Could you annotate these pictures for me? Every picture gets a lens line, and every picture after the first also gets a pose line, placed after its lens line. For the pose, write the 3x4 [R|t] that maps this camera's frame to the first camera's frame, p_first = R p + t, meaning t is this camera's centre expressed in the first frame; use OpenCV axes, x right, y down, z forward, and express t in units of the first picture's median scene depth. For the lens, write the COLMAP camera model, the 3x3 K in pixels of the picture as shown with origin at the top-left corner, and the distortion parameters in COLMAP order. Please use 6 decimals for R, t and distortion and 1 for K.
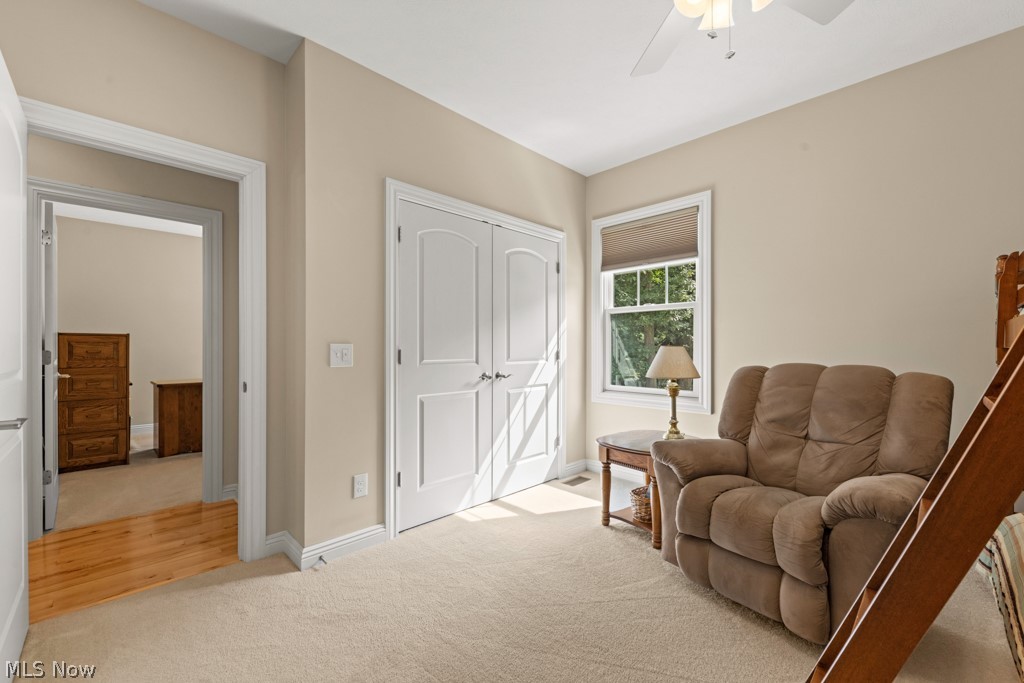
lens RADIAL K [[418.7, 0, 513.9], [0, 418.7, 346.5], [0, 0, 1]] dist [-0.000141, -0.000012]
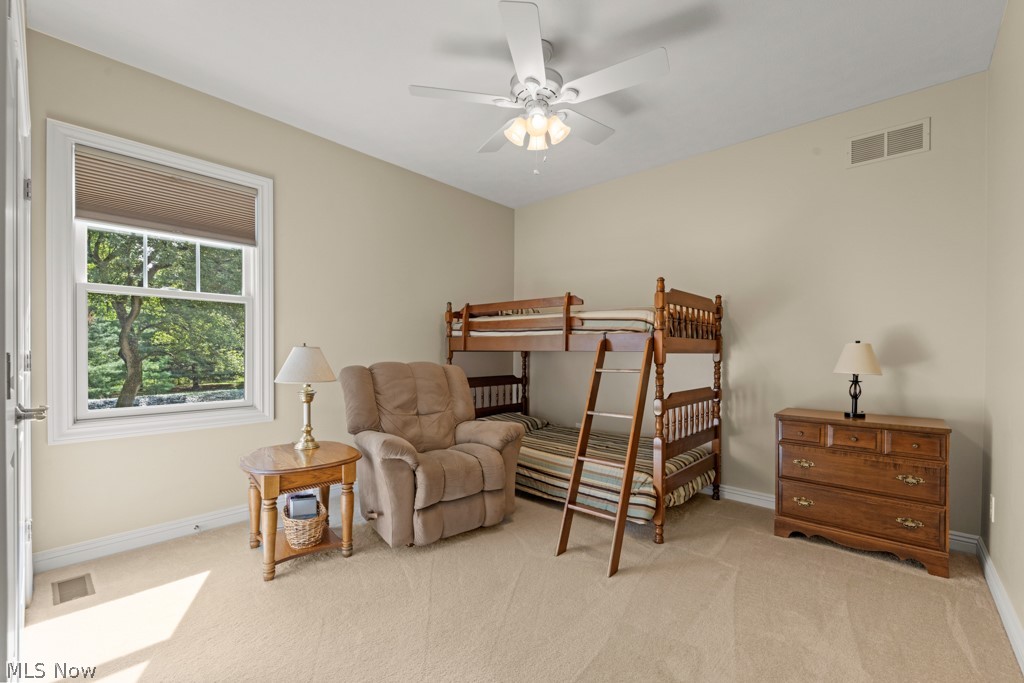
lens RADIAL K [[437.2, 0, 513.9], [0, 437.2, 348.7], [0, 0, 1]] dist [-0.003541, -0.000776]
pose [[-0.067770, 0.005969, 0.997683, -0.516218], [-0.007707, 0.999949, -0.006506, 0.003518], [-0.997671, -0.008130, -0.067721, 0.514133]]
